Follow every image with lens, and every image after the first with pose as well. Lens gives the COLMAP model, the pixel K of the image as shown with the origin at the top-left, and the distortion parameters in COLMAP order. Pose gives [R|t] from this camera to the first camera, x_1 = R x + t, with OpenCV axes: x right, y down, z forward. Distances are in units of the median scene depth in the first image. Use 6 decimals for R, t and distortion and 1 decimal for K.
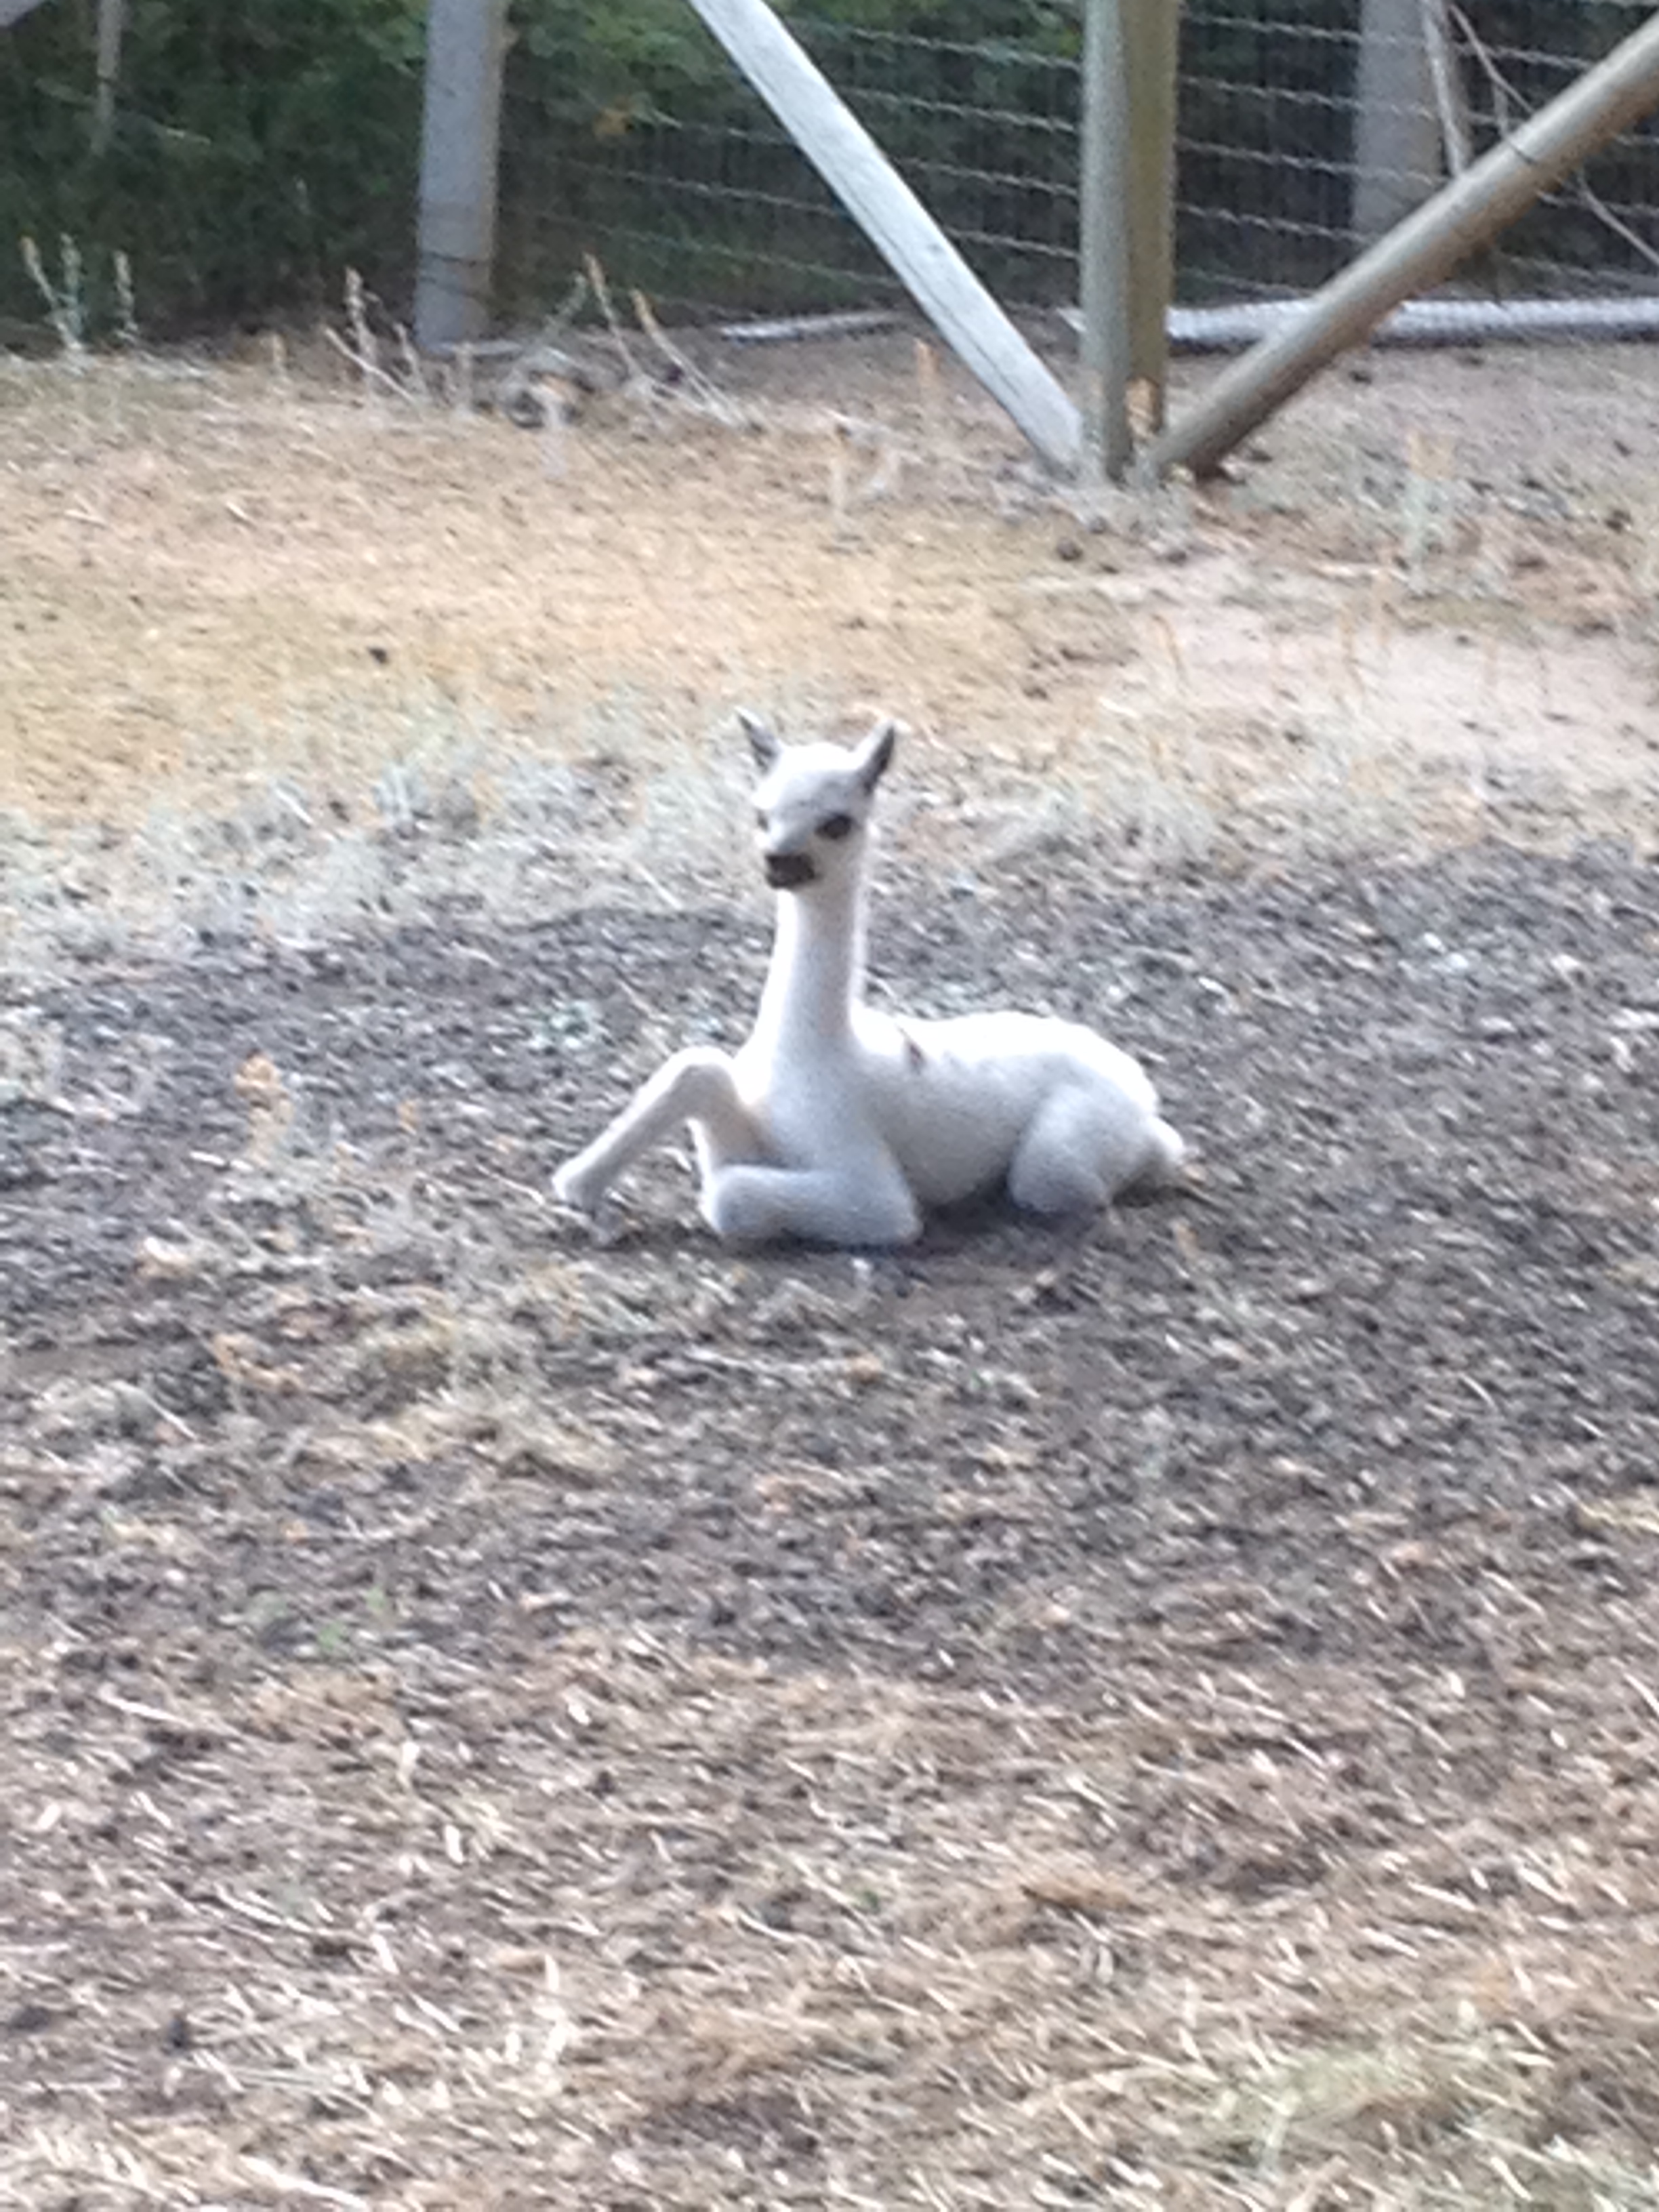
lens RADIAL K [[11099.3, 0, 829.5], [0, 11099.3, 1106.0], [0, 0, 1]] dist [0.449233, 1.457970]
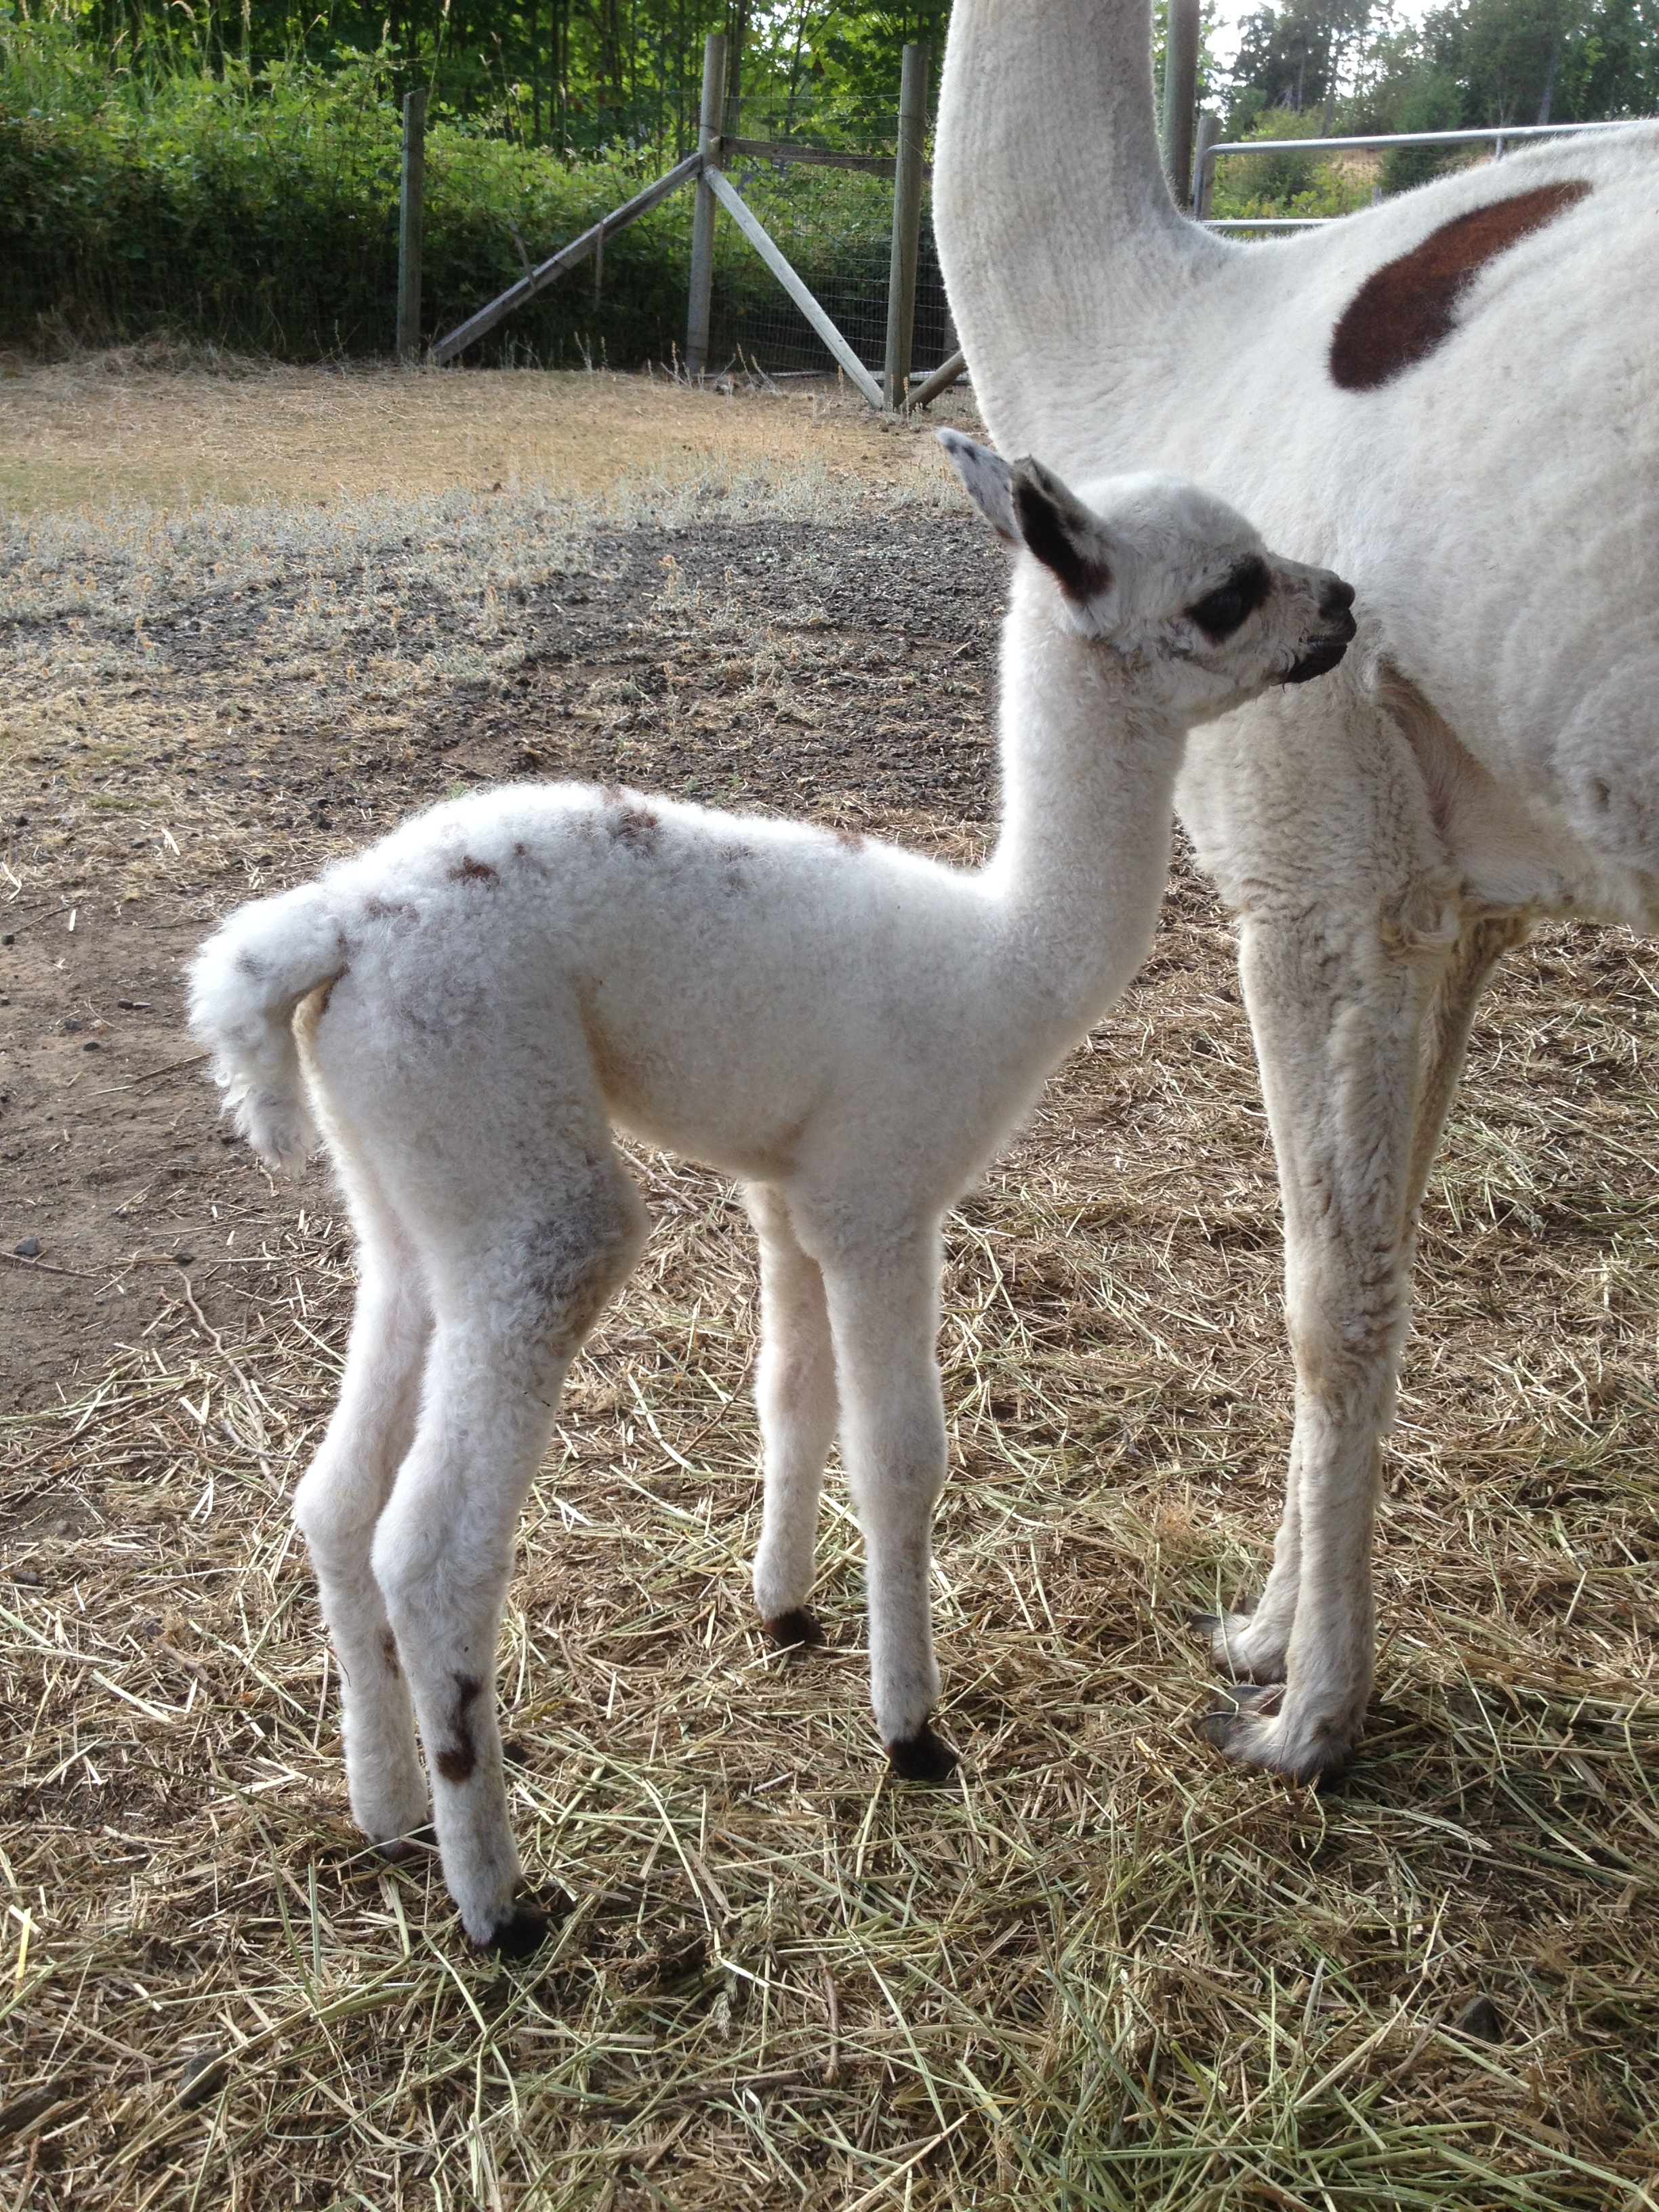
lens RADIAL K [[2534.1, 0, 829.5], [0, 2534.1, 1106.0], [0, 0, 1]] dist [0.295010, -0.572874]
pose [[0.999449, 0.016526, 0.028797, -0.030942], [-0.021686, 0.981677, 0.189314, 0.008776], [-0.025140, -0.189834, 0.981494, 0.401854]]
